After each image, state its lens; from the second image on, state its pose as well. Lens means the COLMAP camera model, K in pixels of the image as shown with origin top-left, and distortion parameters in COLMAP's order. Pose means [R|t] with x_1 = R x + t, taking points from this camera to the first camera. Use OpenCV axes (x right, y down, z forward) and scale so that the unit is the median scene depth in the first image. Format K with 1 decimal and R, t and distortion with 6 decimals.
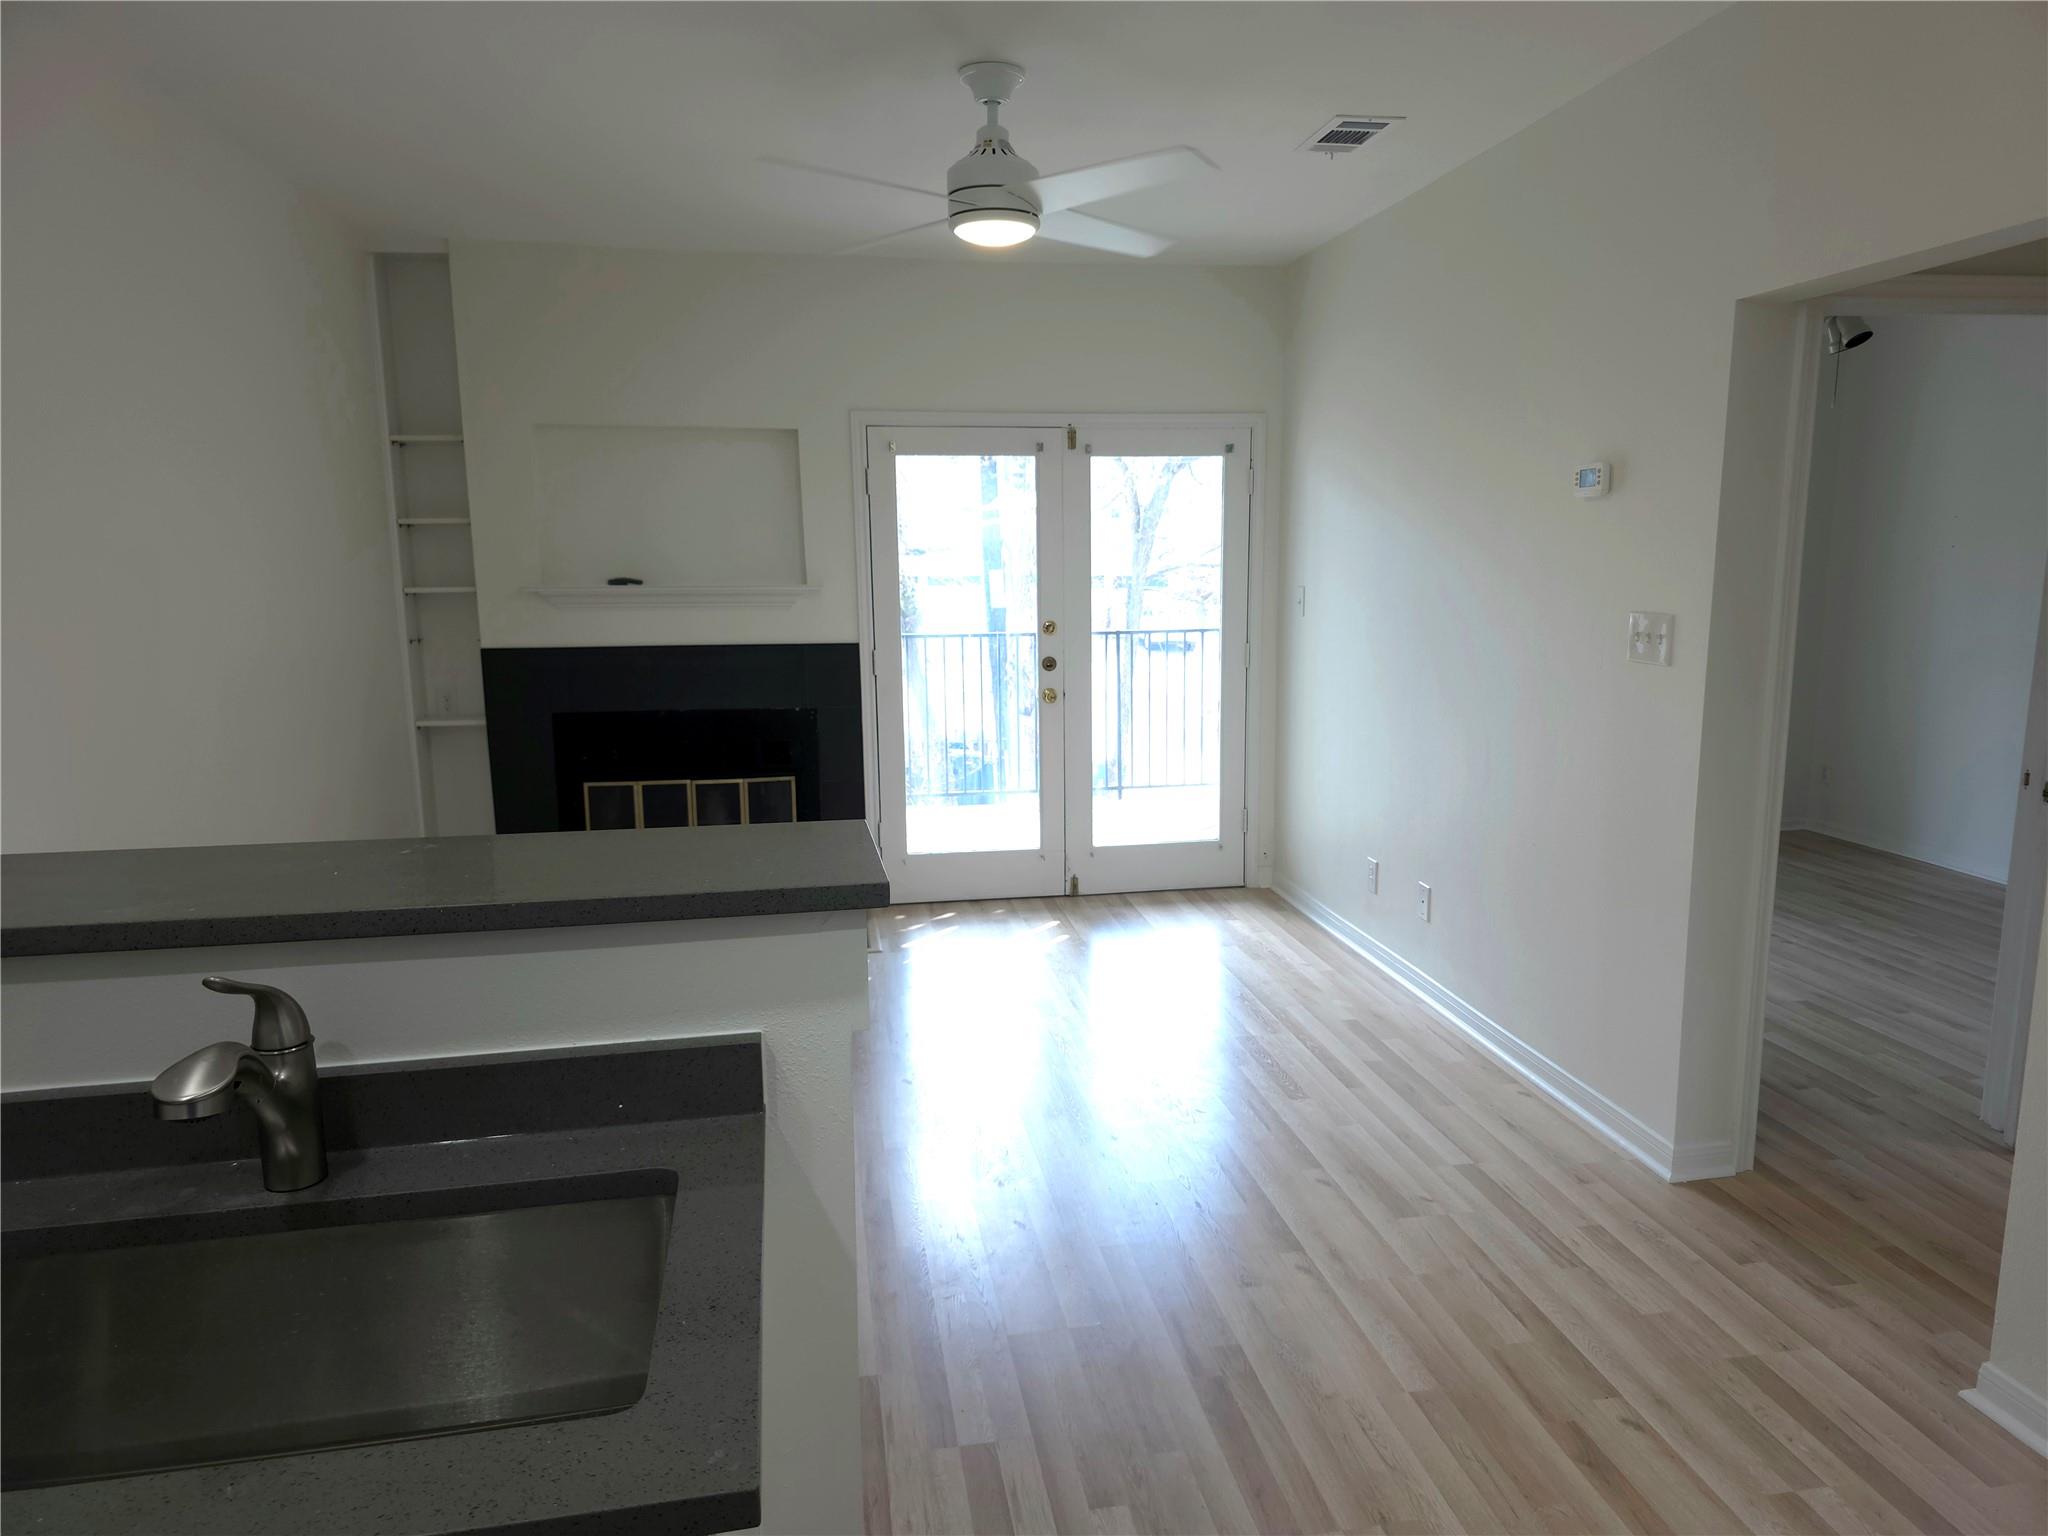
lens RADIAL K [[1309.3, 0, 1024.0], [0, 1309.3, 768.0], [0, 0, 1]] dist [0.003328, -0.003772]
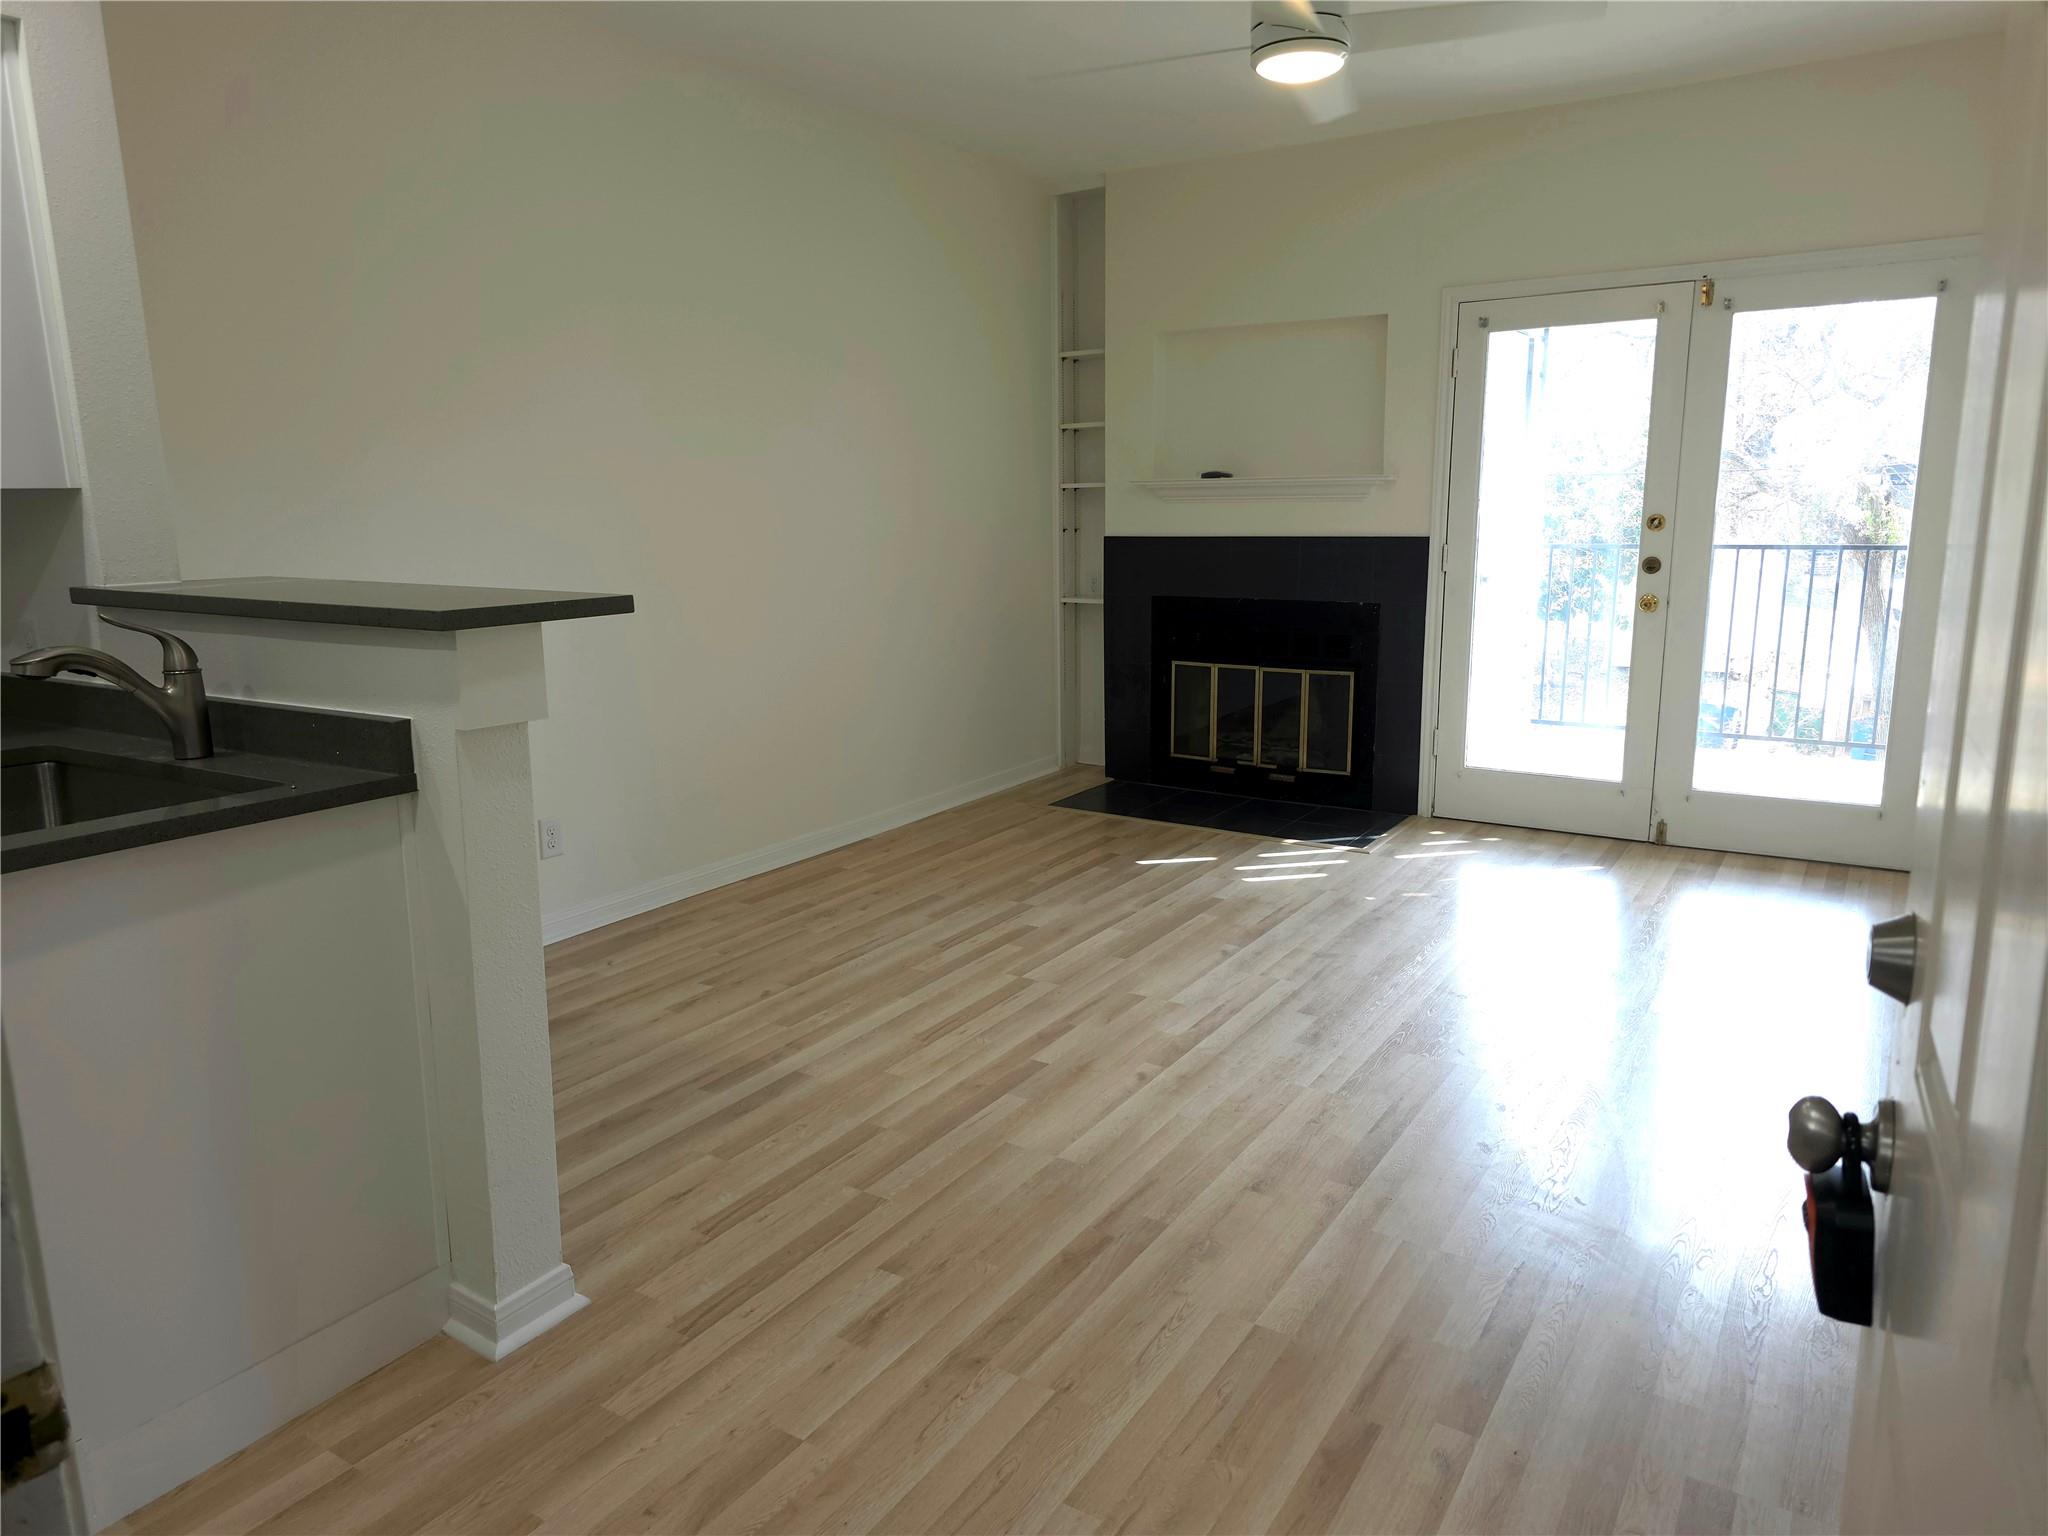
lens RADIAL K [[1325.2, 0, 1024.0], [0, 1325.2, 768.0], [0, 0, 1]] dist [-0.021270, -0.000777]
pose [[0.727712, 0.129035, -0.673636, 0.323809], [-0.096236, 0.991637, 0.085987, 0.016102], [0.679098, 0.002254, 0.734045, 0.100953]]
